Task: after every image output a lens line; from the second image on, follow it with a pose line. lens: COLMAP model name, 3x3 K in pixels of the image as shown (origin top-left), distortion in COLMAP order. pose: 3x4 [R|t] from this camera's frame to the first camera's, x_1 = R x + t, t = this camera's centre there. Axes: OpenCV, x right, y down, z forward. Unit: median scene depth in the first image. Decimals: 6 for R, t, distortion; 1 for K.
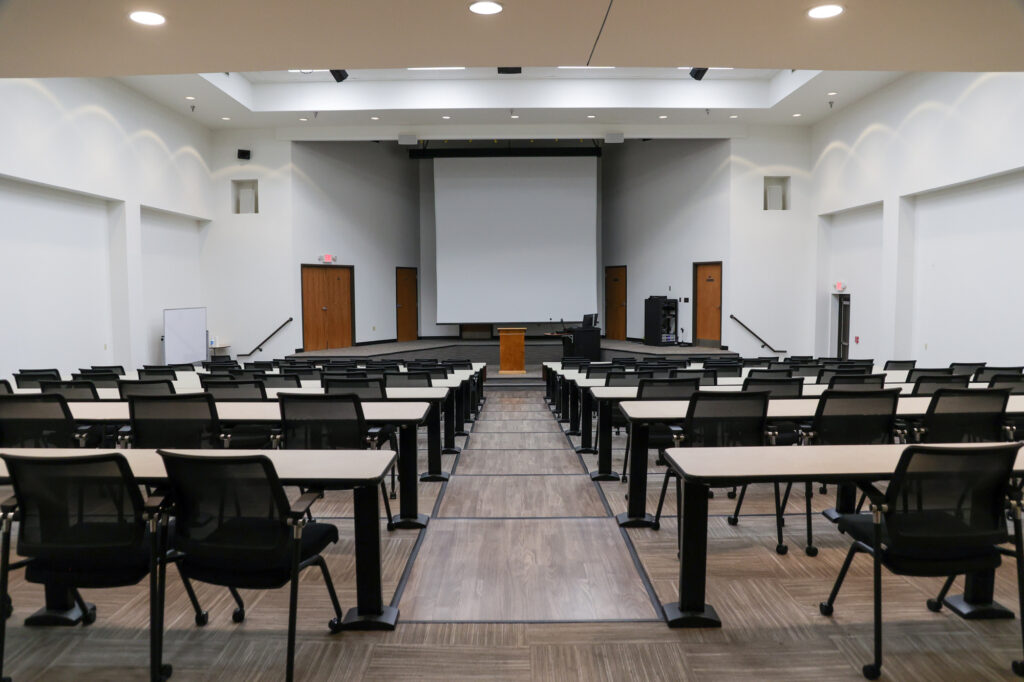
lens RADIAL K [[709.3, 0, 492.9], [0, 709.3, 340.6], [0, 0, 1]] dist [-0.083618, 0.099080]
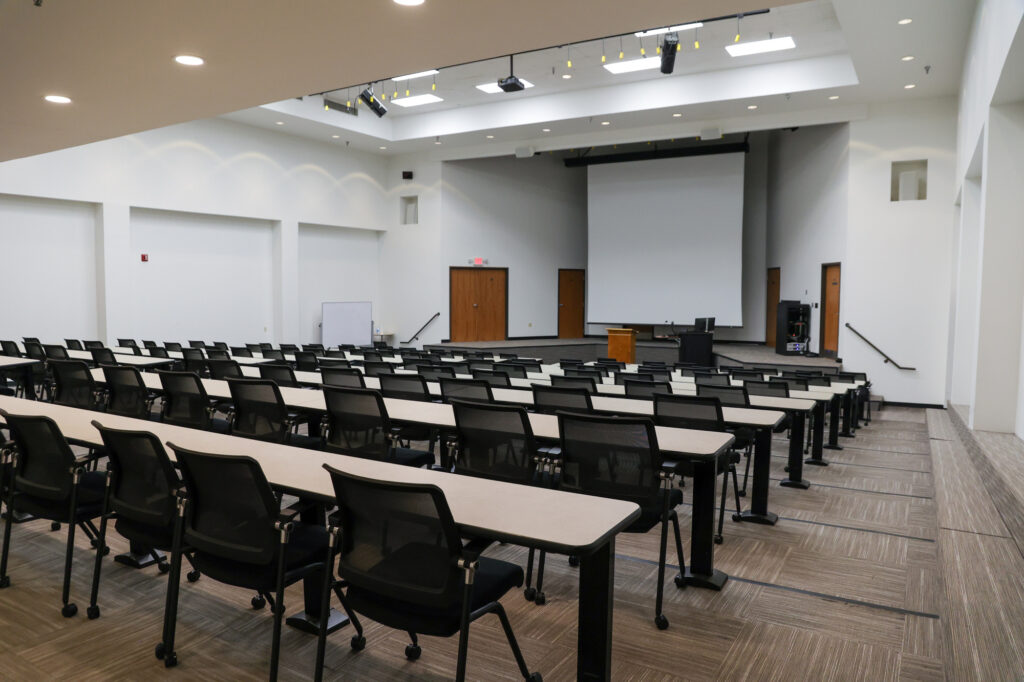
lens RADIAL K [[709.3, 0, 492.9], [0, 709.3, 340.6], [0, 0, 1]] dist [-0.083618, 0.099080]
pose [[0.867527, 0.047417, -0.495125, 0.367255], [-0.048312, 0.998772, 0.011000, -0.003002], [0.495038, 0.014378, 0.868752, 0.024509]]
